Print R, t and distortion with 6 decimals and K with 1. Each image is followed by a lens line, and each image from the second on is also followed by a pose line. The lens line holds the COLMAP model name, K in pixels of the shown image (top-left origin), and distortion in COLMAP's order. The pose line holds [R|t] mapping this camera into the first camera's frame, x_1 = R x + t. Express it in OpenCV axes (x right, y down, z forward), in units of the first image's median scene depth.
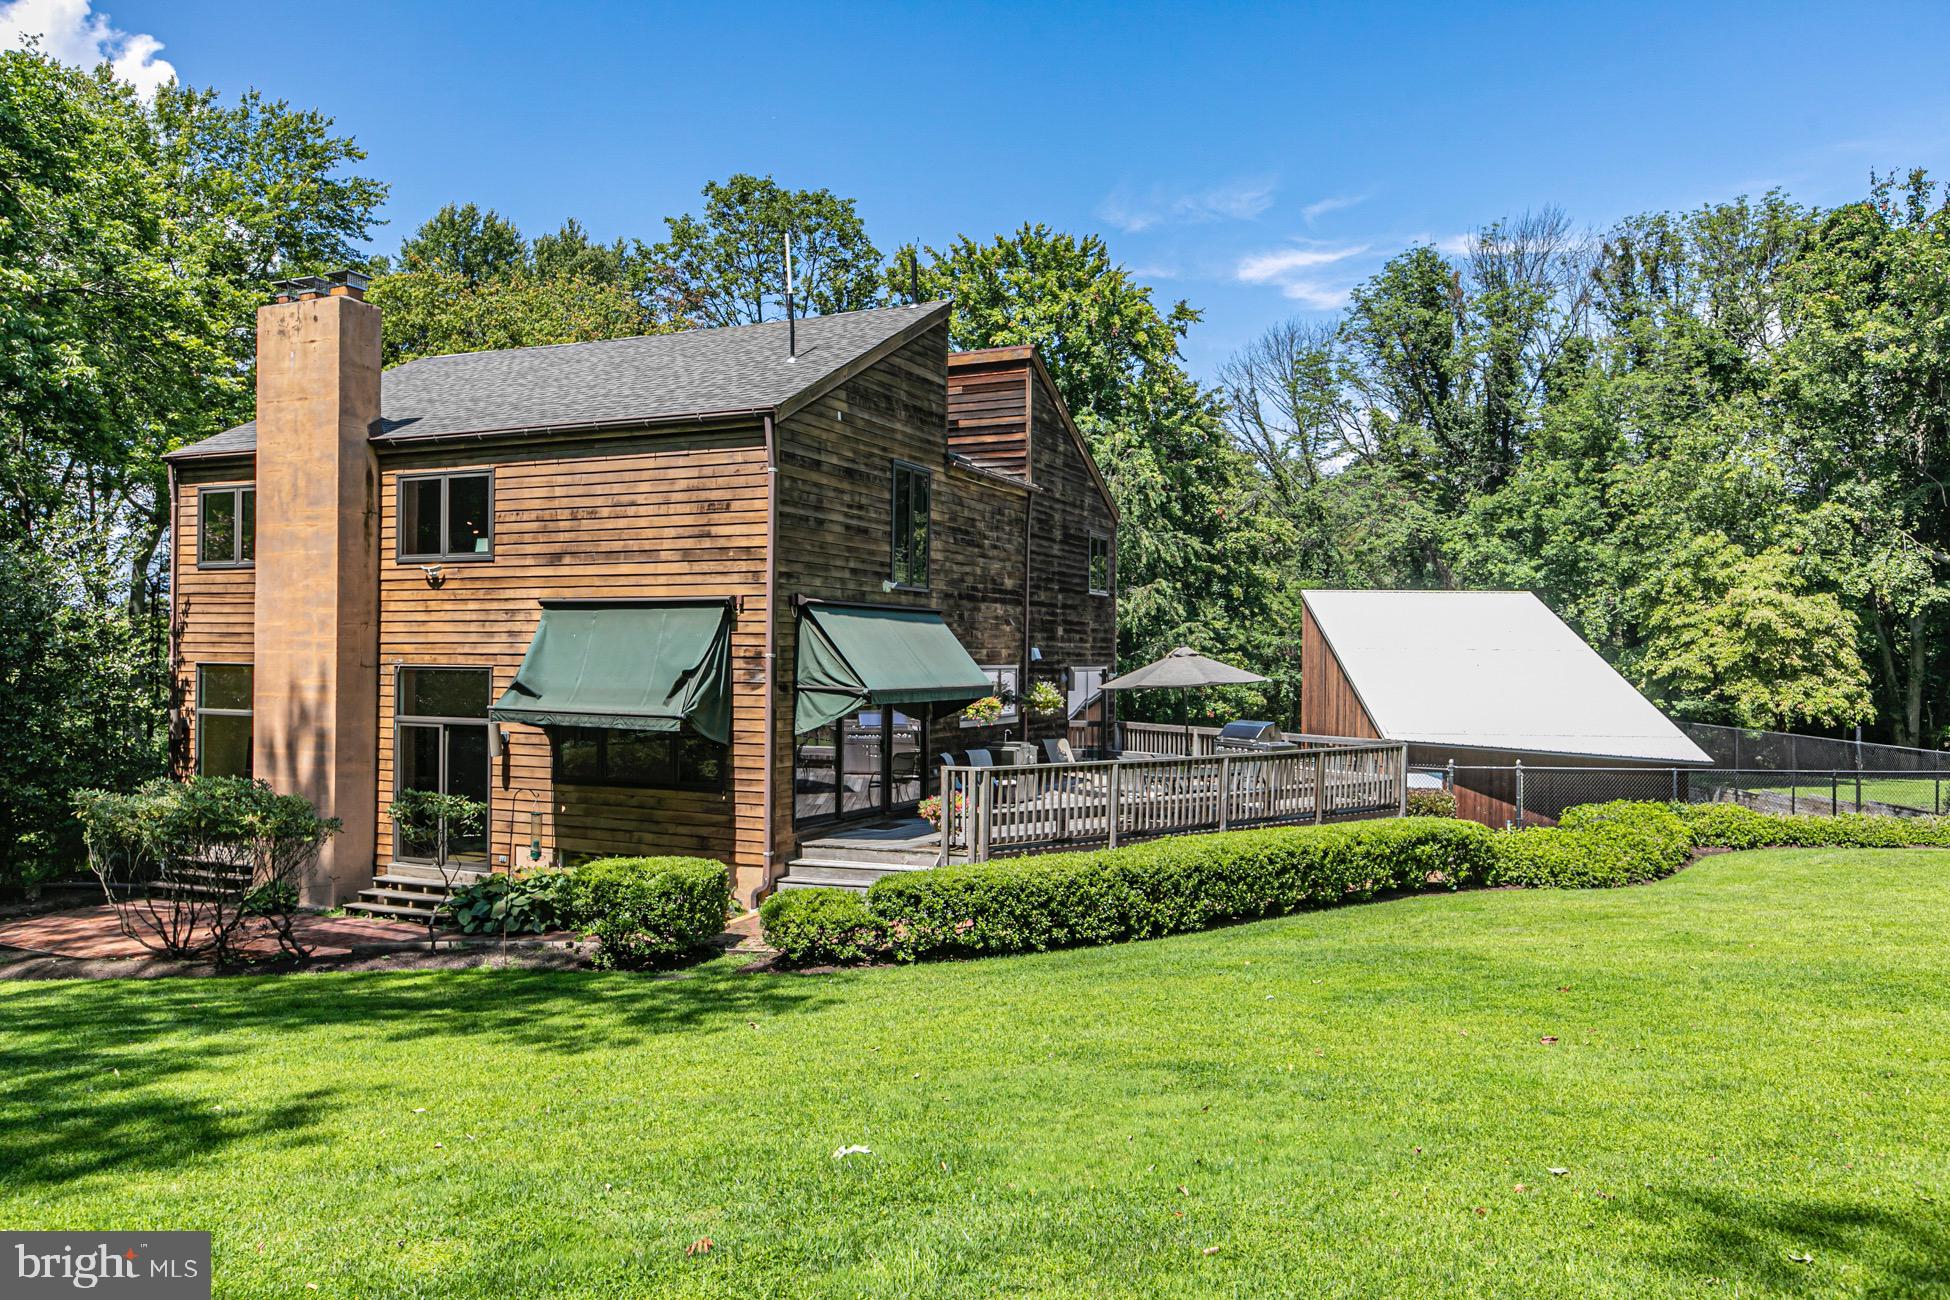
lens RADIAL K [[1350.3, 0, 975.0], [0, 1350.3, 650.0], [0, 0, 1]] dist [0.003521, -0.002614]
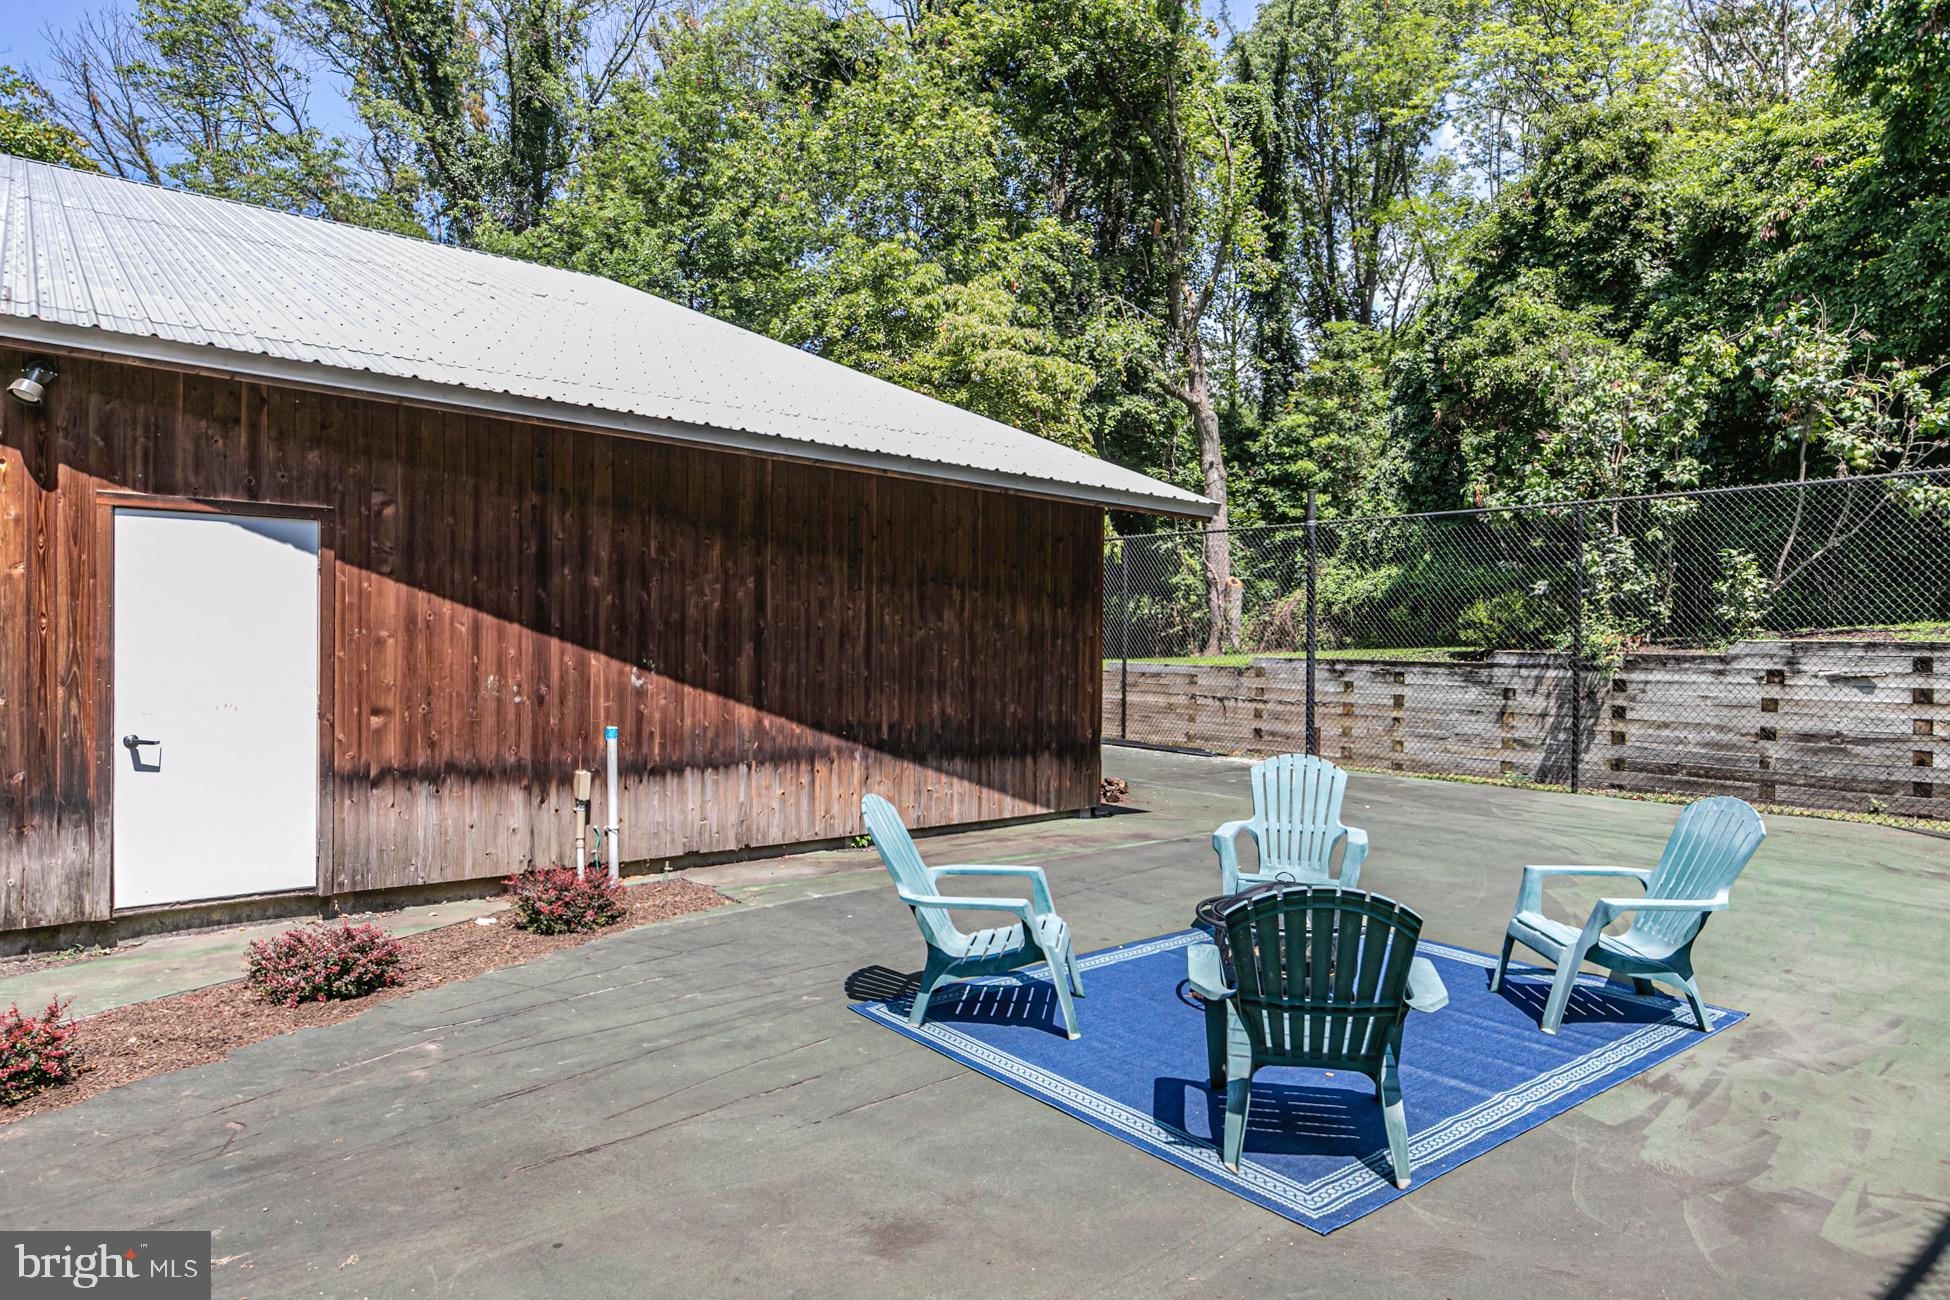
lens RADIAL K [[1192.3, 0, 975.0], [0, 1192.3, 650.0], [0, 0, 1]] dist [-0.004292, -0.004172]
pose [[0.742363, -0.011552, 0.669898, 0.550499], [-0.005696, 0.999706, 0.023551, 0.193552], [-0.669974, -0.021299, 0.742079, 1.458819]]
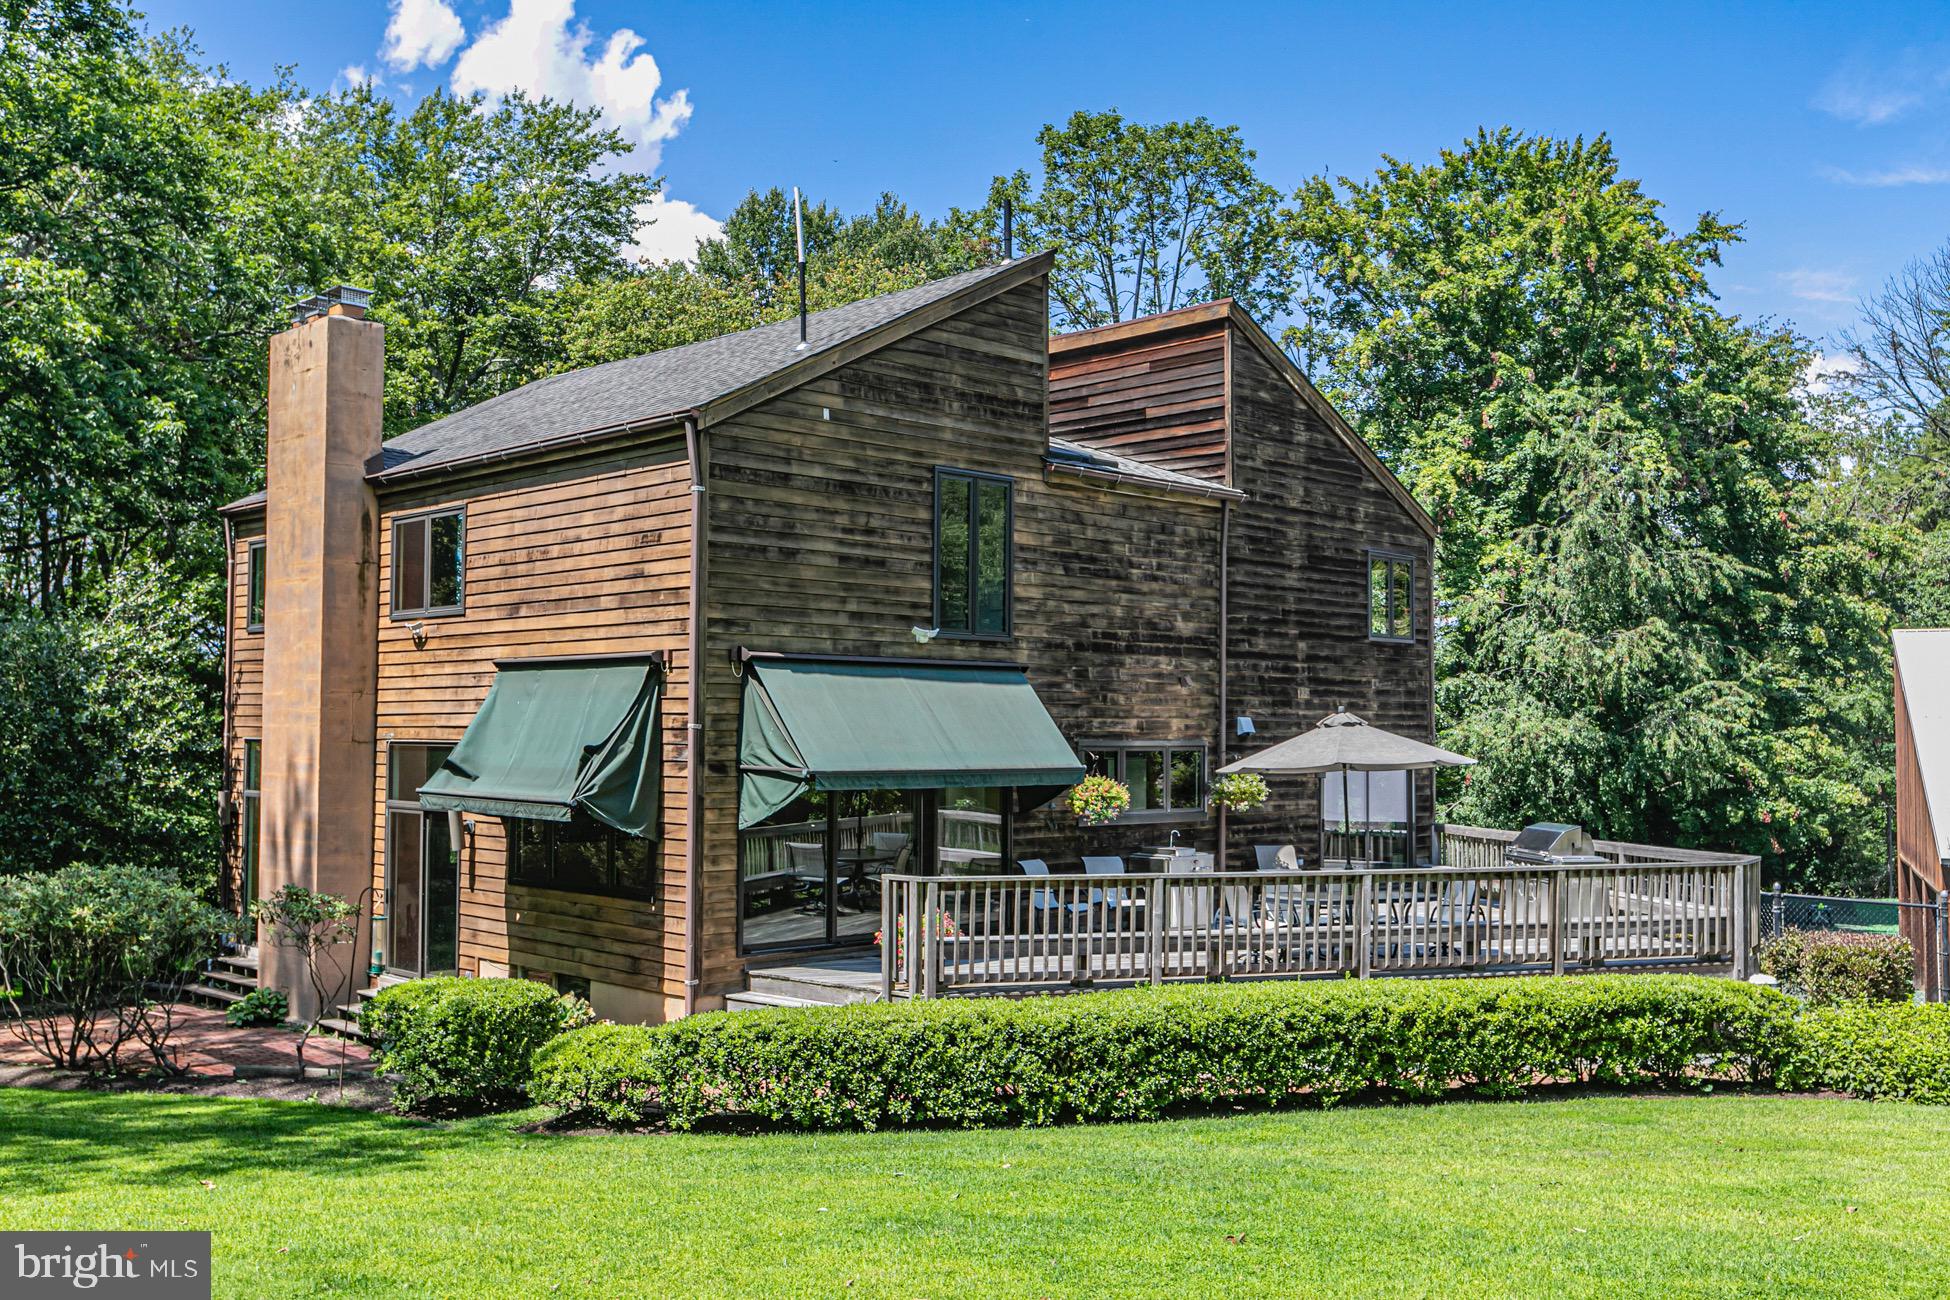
lens RADIAL K [[1785.4, 0, 975.0], [0, 1785.4, 650.0], [0, 0, 1]] dist [-0.008701, 0.016318]
pose [[0.934278, -0.019385, -0.356017, 0.333608], [0.003644, 0.998988, -0.044834, 0.006337], [0.356526, 0.040590, 0.933403, 0.087022]]
